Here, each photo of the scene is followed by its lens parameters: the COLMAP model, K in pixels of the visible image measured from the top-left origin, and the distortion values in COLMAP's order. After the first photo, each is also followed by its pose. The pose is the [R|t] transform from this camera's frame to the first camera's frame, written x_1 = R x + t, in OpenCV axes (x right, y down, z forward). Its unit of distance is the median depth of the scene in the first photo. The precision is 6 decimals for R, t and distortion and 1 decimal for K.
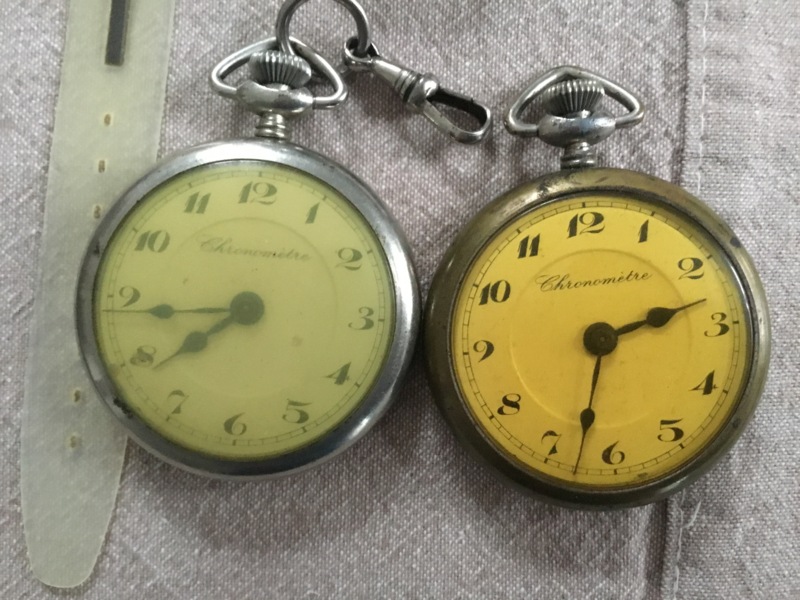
lens RADIAL K [[760.7, 0, 399.5], [0, 760.7, 294.8], [0, 0, 1]] dist [0.074880, -0.170628]
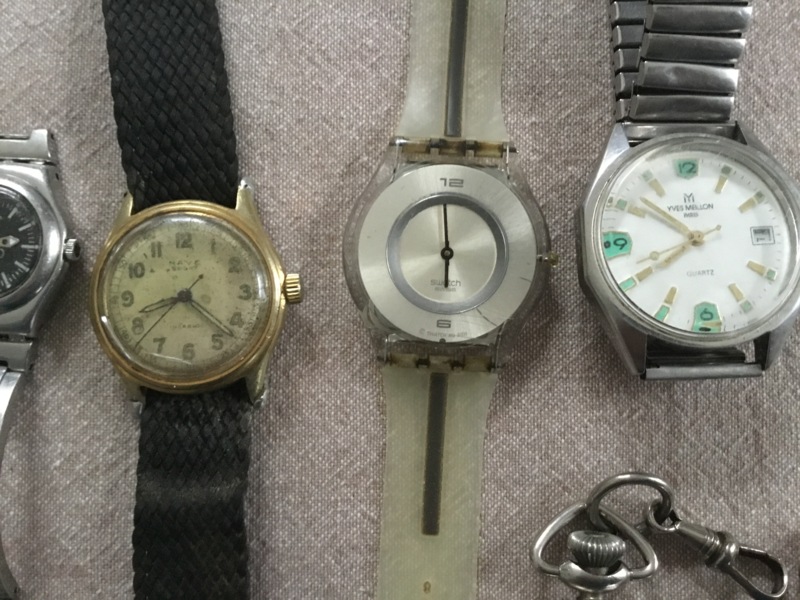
lens RADIAL K [[760.7, 0, 421.2], [0, 760.7, 289.9], [0, 0, 1]] dist [0.074880, -0.170628]
pose [[0.998713, -0.048171, 0.015850, -0.384155], [0.049265, 0.995740, -0.077947, -0.556514], [-0.012028, 0.078628, 0.996831, -0.098420]]
